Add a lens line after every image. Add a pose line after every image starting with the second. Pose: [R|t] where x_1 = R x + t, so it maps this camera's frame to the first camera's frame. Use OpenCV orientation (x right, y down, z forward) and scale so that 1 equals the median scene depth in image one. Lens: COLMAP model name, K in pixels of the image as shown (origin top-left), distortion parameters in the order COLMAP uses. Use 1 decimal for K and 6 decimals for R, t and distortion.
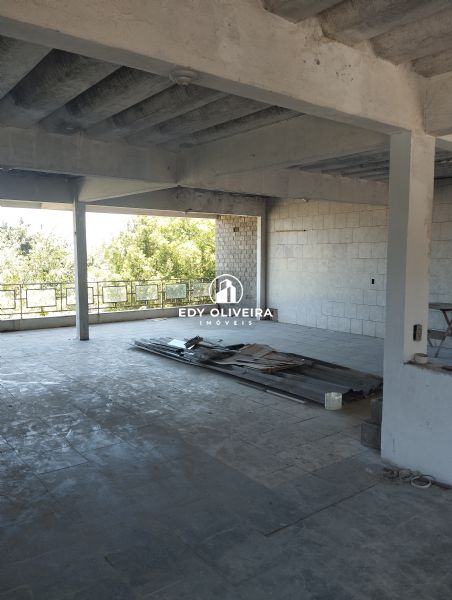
lens RADIAL K [[505.6, 0, 225.3], [0, 505.6, 300.2], [0, 0, 1]] dist [0.004009, 0.000636]
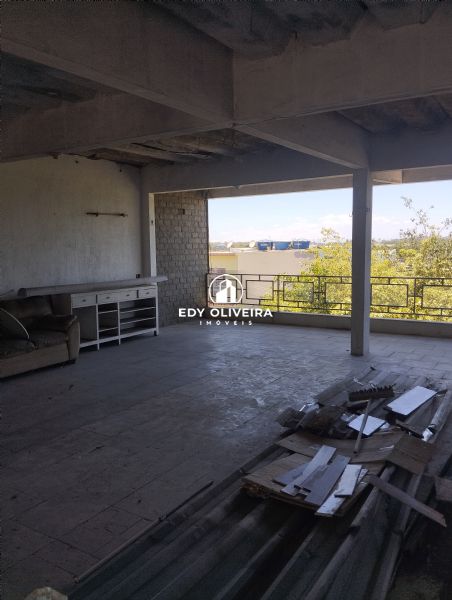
lens RADIAL K [[505.6, 0, 226.0], [0, 505.6, 300.0], [0, 0, 1]] dist [0.004009, 0.000636]
pose [[0.347780, 0.095041, -0.932747, 0.446252], [-0.071034, 0.994660, 0.074865, -0.055229], [0.934881, 0.040220, 0.352674, 0.759107]]
